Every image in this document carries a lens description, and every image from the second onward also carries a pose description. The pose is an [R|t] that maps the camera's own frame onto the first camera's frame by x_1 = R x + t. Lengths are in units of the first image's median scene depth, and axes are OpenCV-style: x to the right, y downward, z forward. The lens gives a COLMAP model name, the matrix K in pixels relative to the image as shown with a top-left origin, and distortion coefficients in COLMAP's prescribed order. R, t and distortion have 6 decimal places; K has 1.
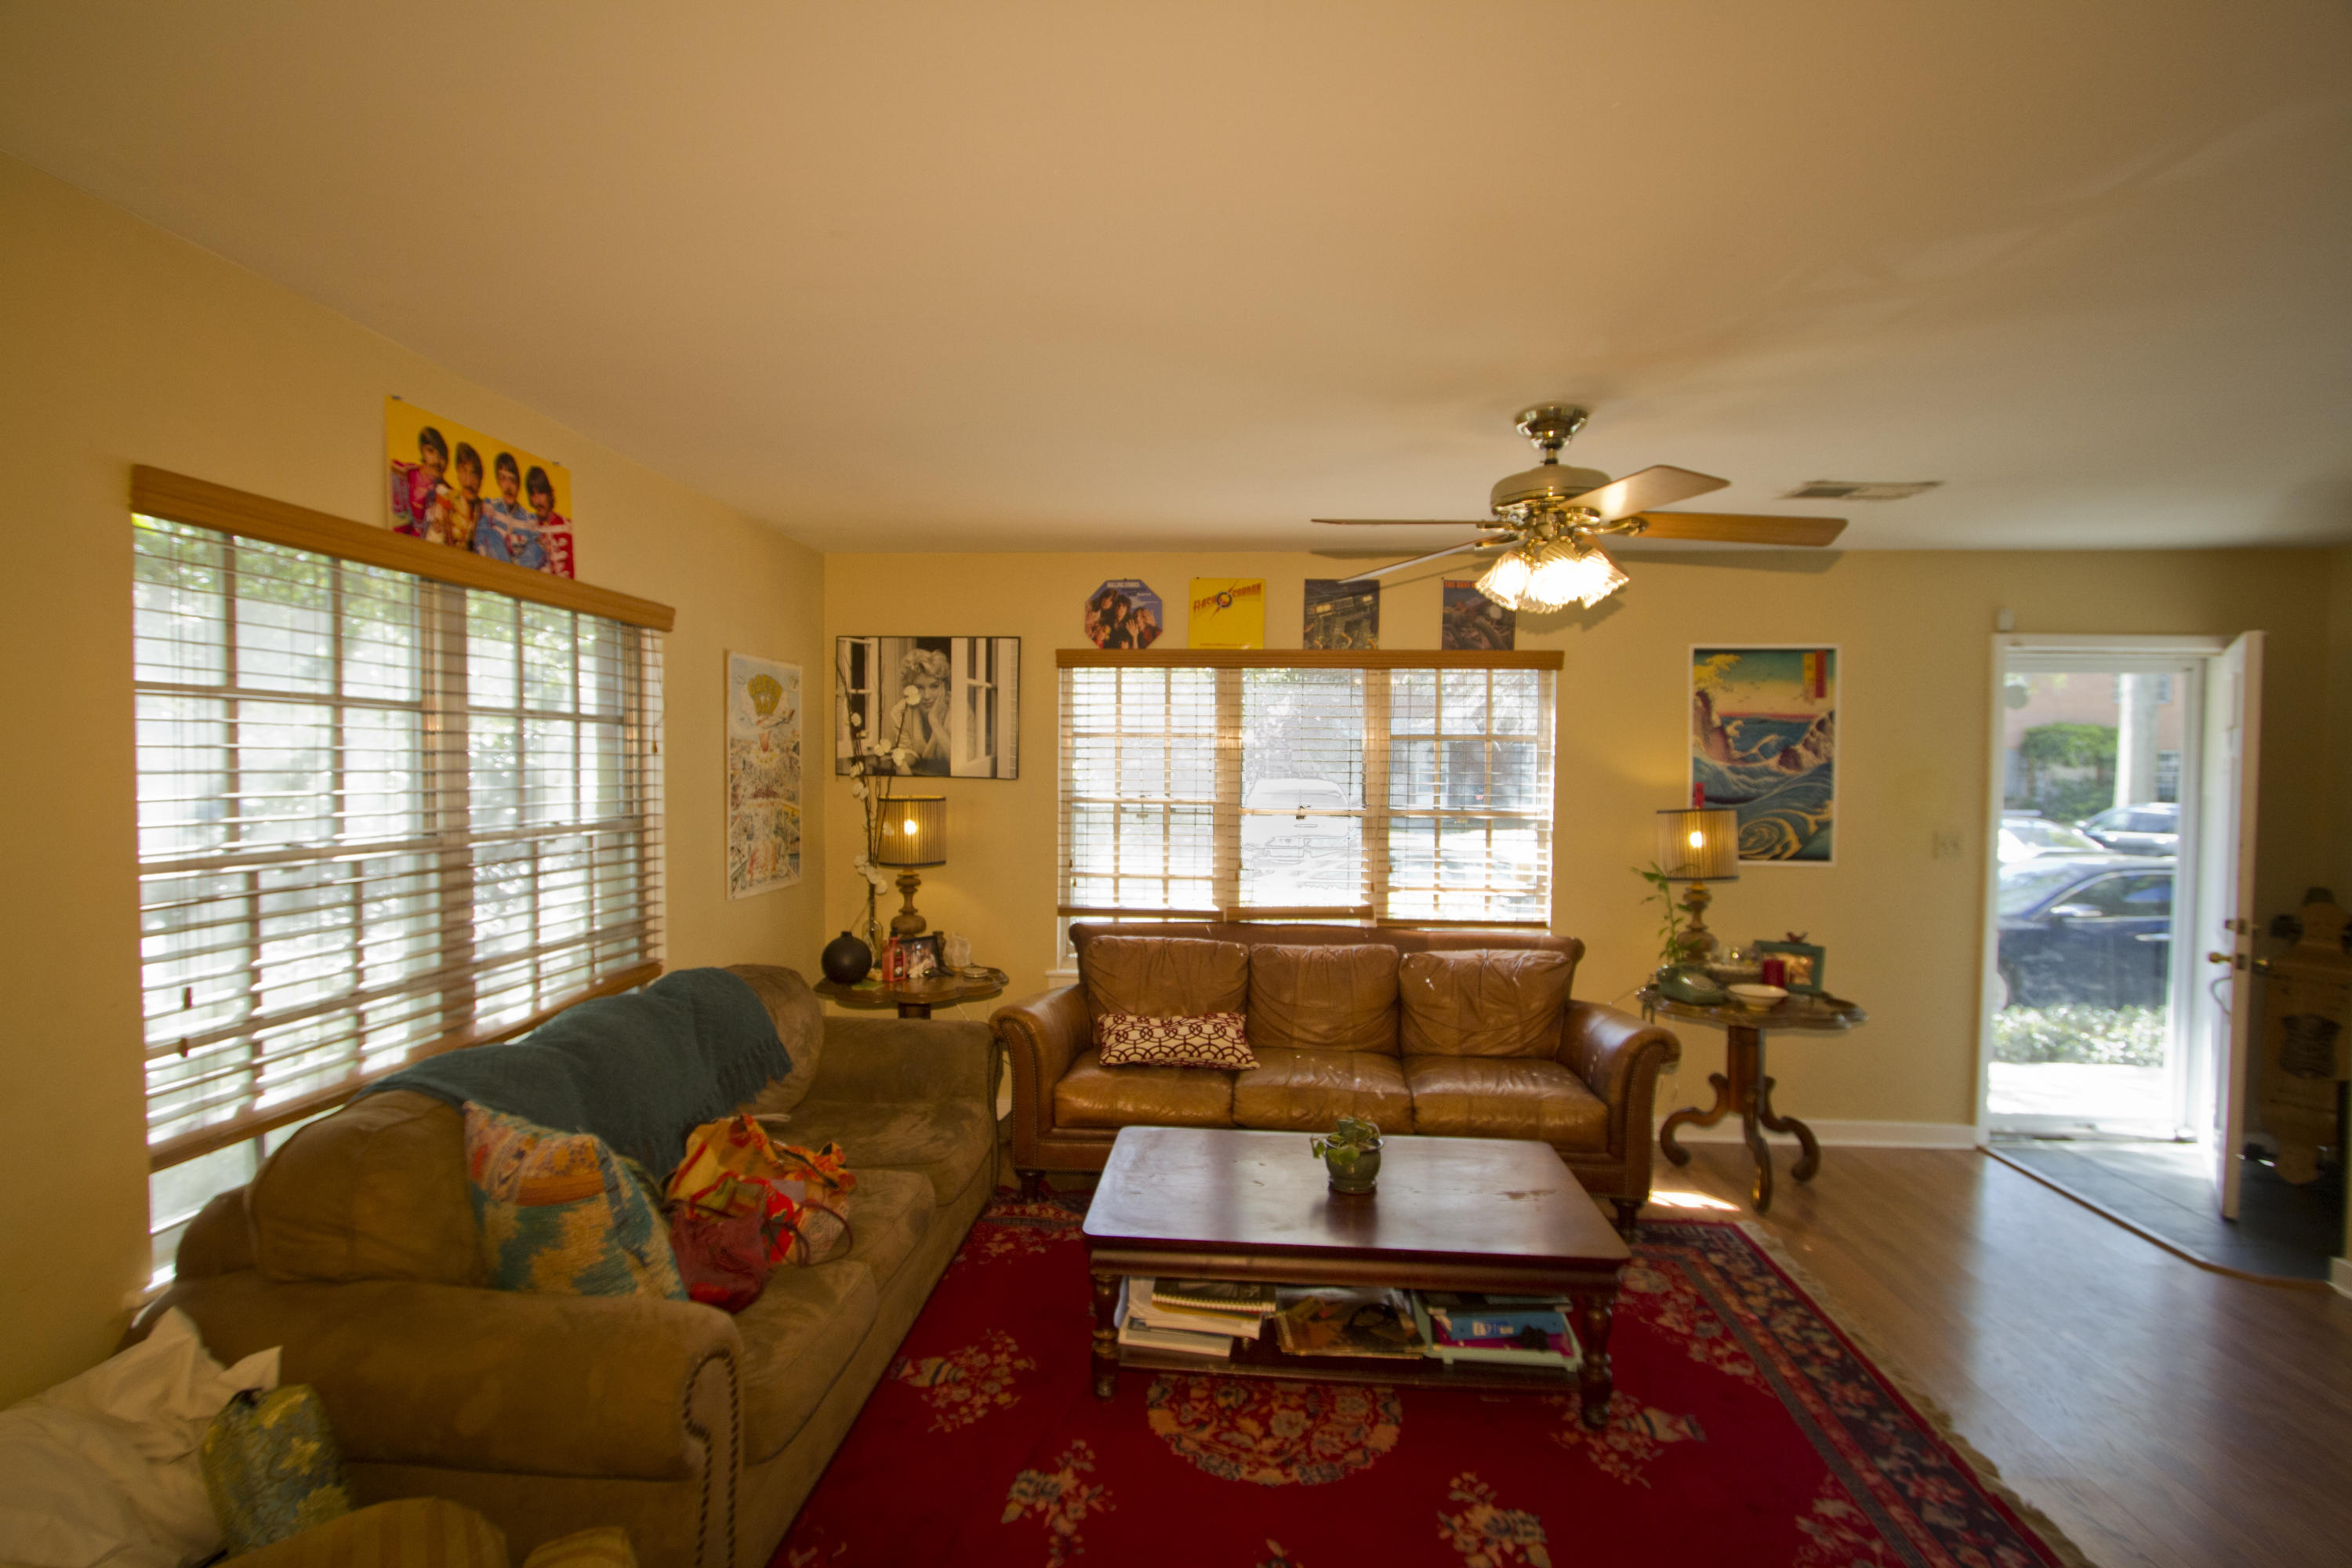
lens RADIAL K [[1105.4, 0, 1155.9], [0, 1105.4, 798.4], [0, 0, 1]] dist [-0.019312, -0.000153]
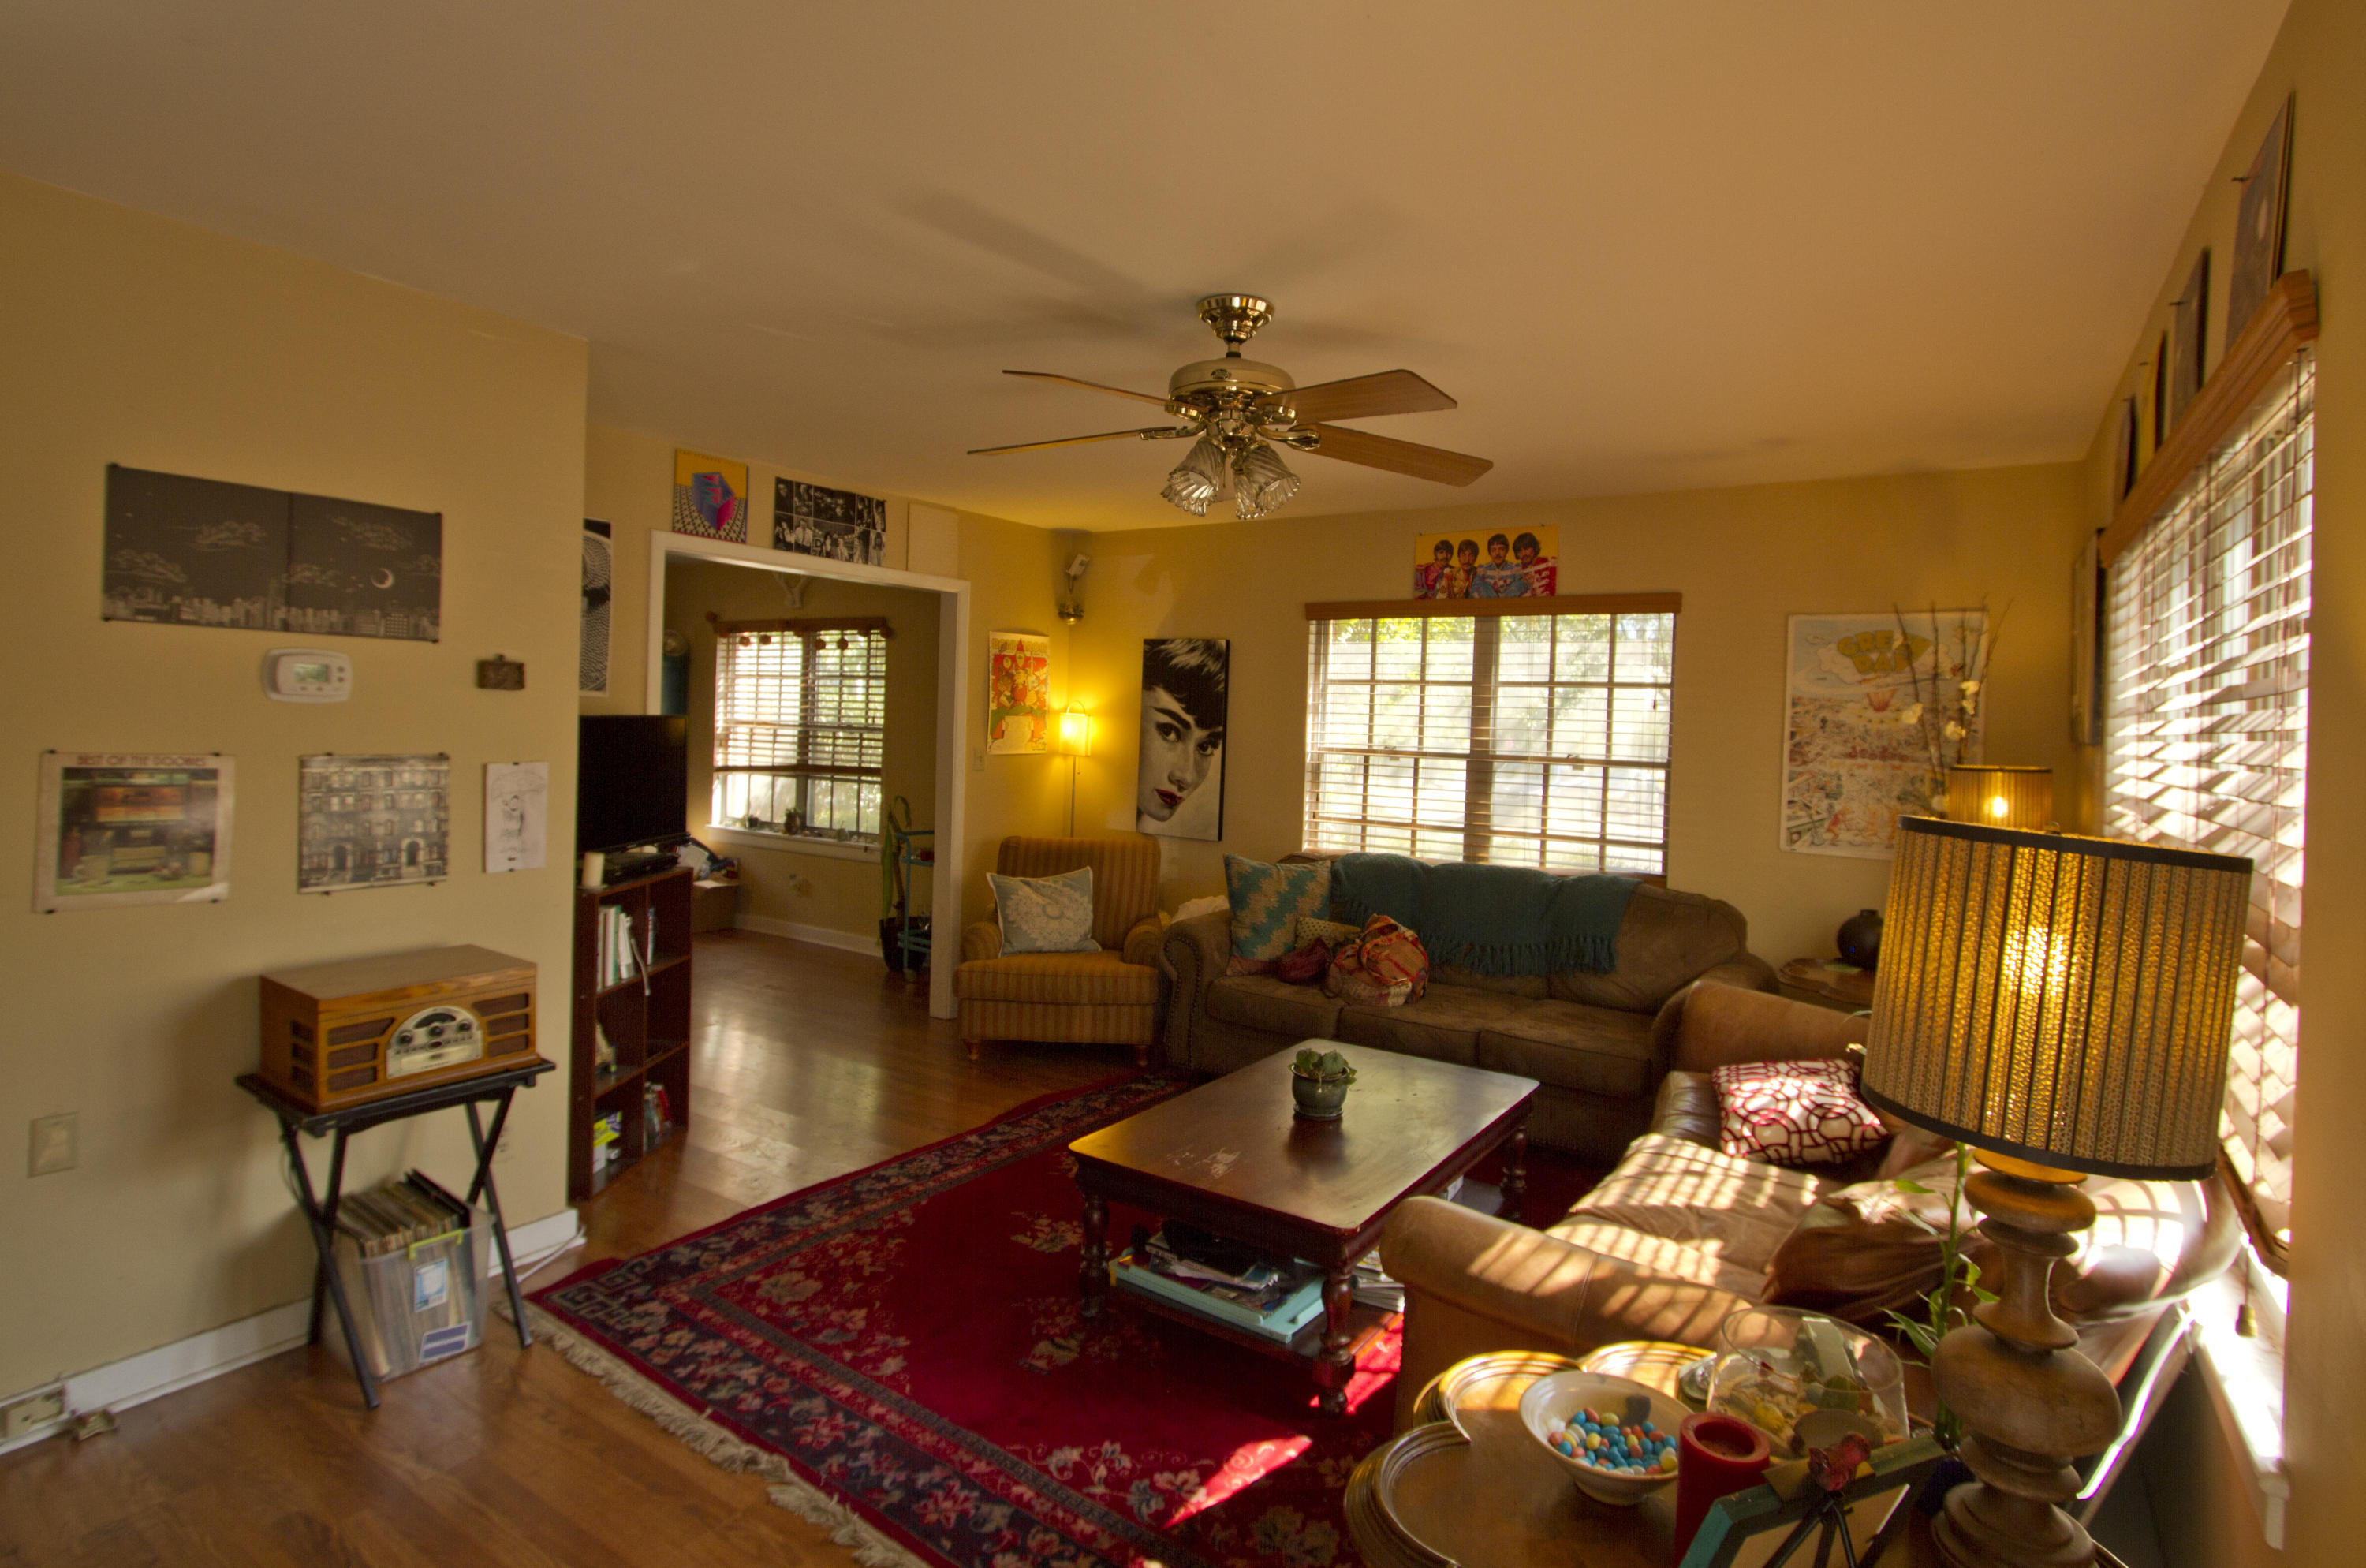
lens RADIAL K [[1192.4, 0, 1188.2], [0, 1192.4, 730.1], [0, 0, 1]] dist [-0.018659, 0.000083]
pose [[-0.491091, -0.014613, -0.870986, 0.682026], [-0.064751, 0.997706, 0.019769, -0.006756], [0.868699, 0.066105, -0.490910, 0.809655]]
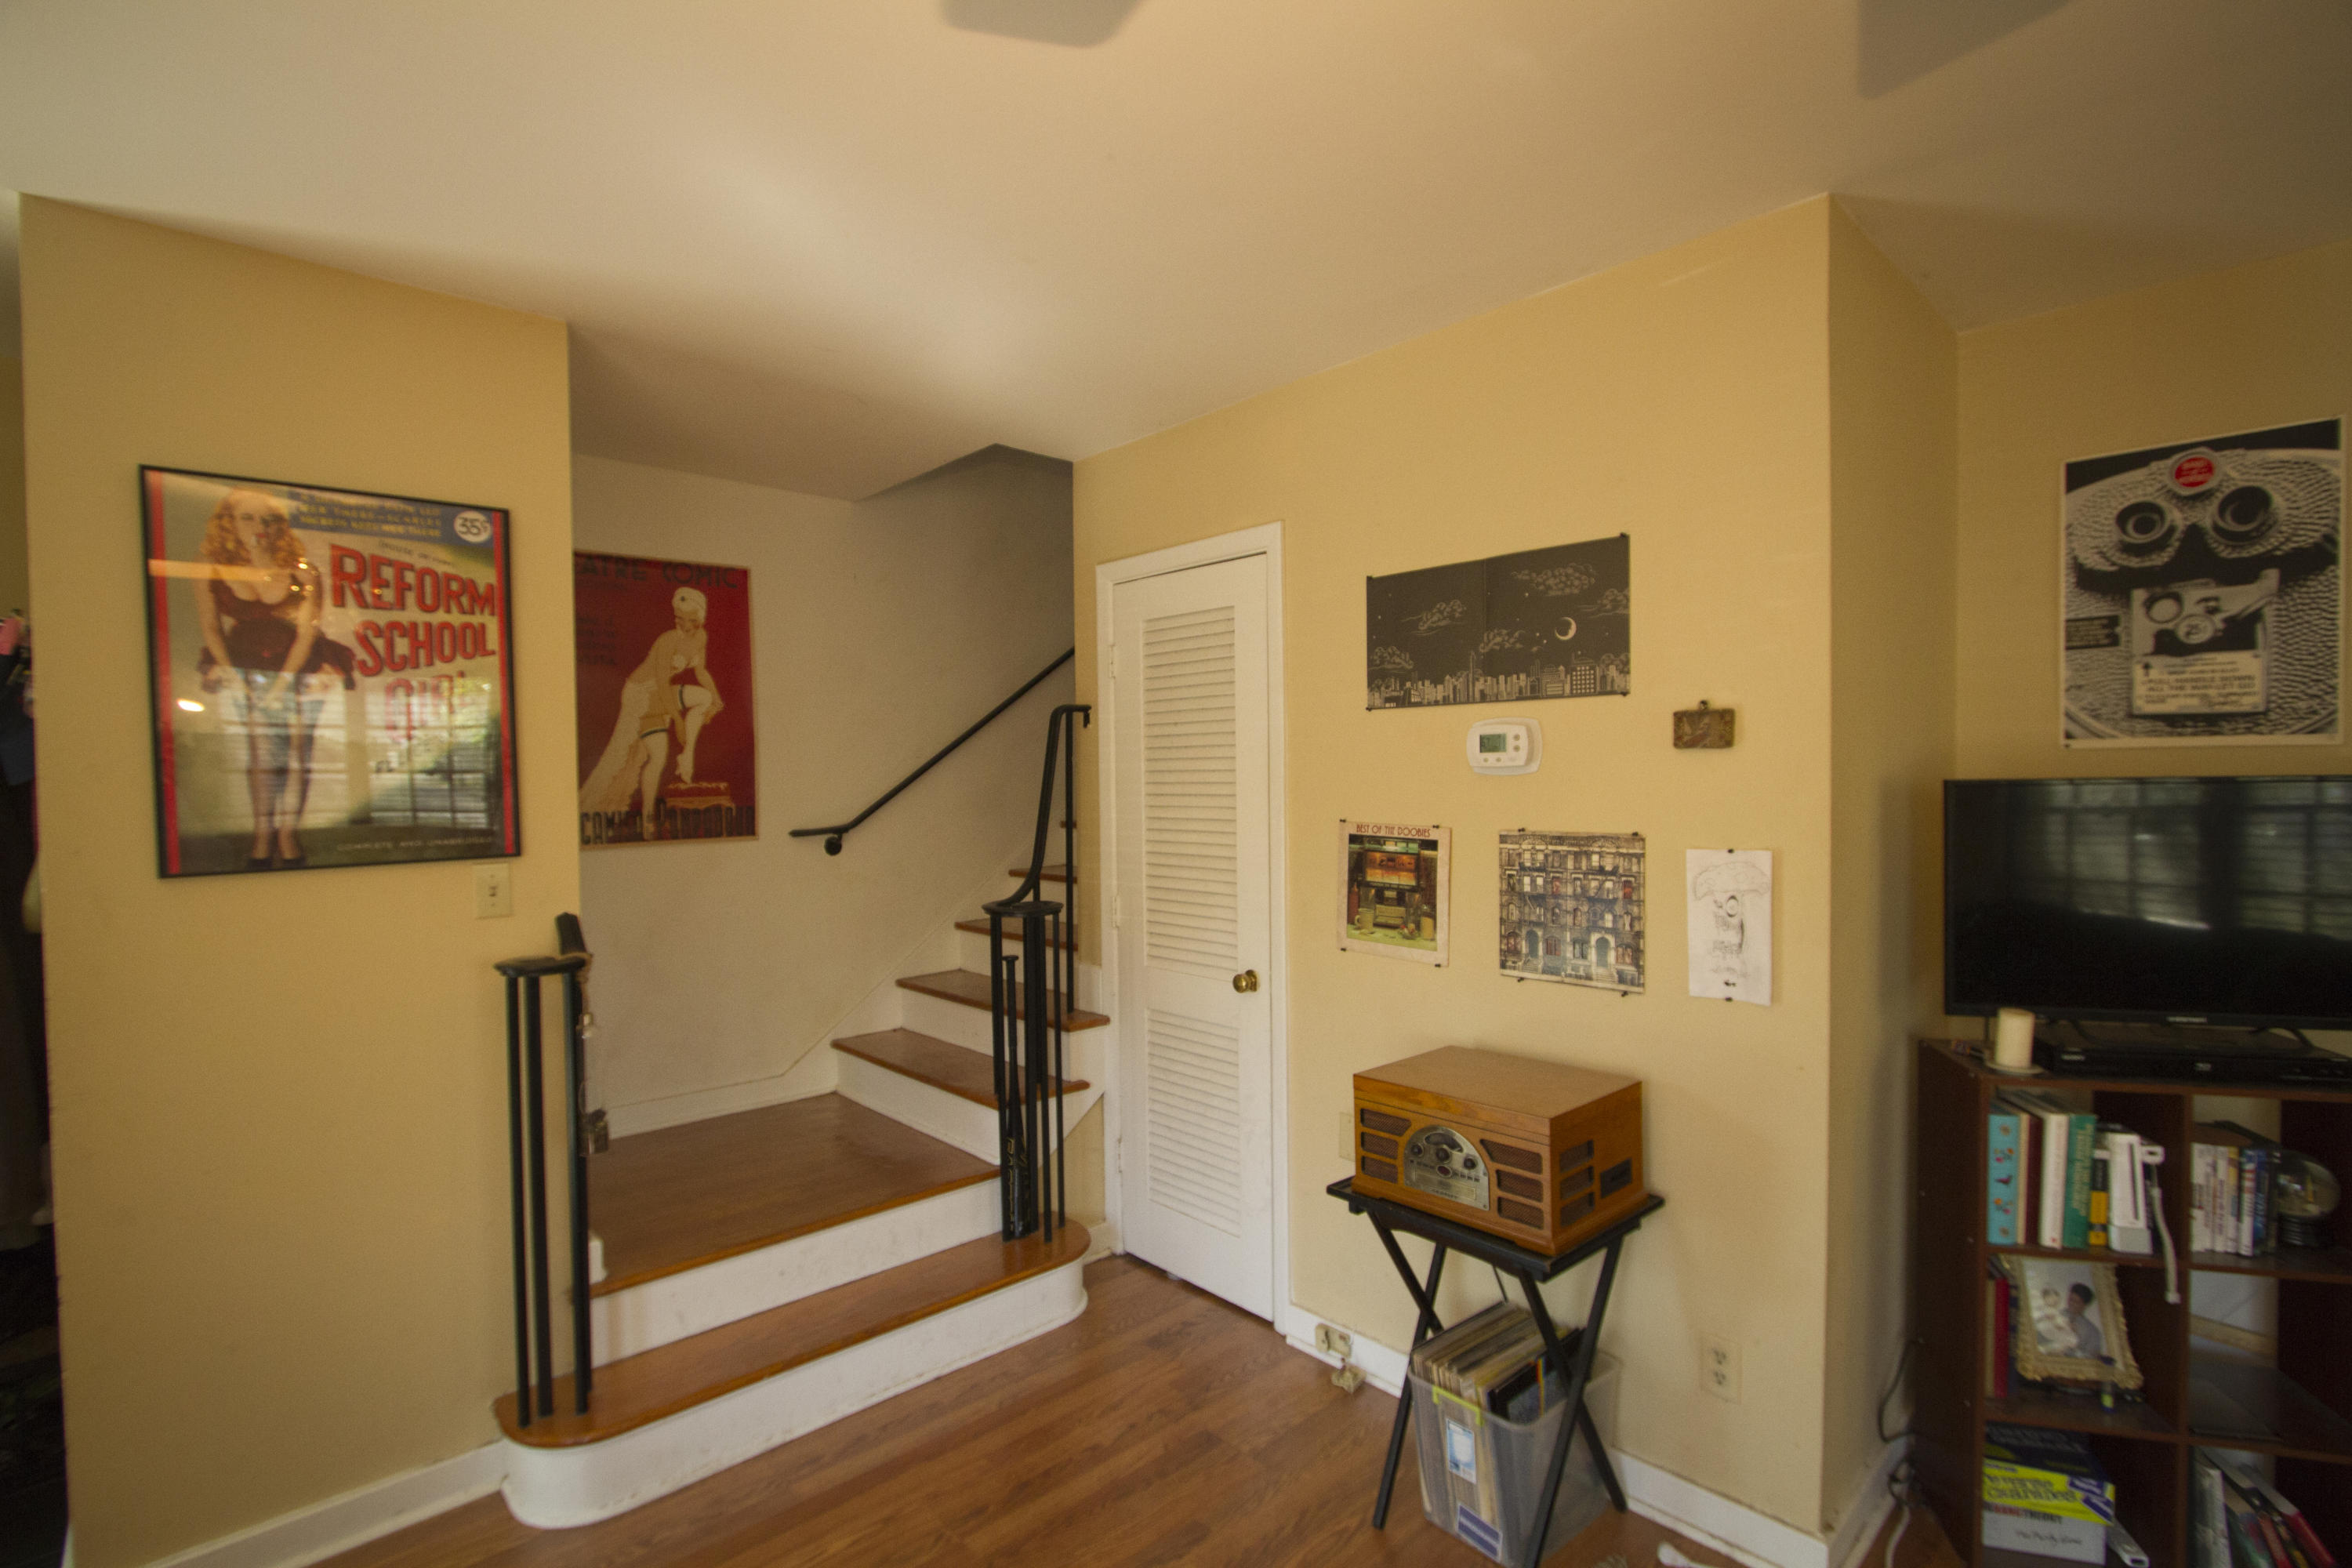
lens RADIAL K [[1084.8, 0, 1185.3], [0, 1084.8, 799.3], [0, 0, 1]] dist [-0.019623, 0.005751]
pose [[-0.729110, -0.013176, 0.684270, 0.230726], [0.032301, 0.998038, 0.053635, -0.002004], [-0.683634, 0.061209, -0.727254, 0.647056]]
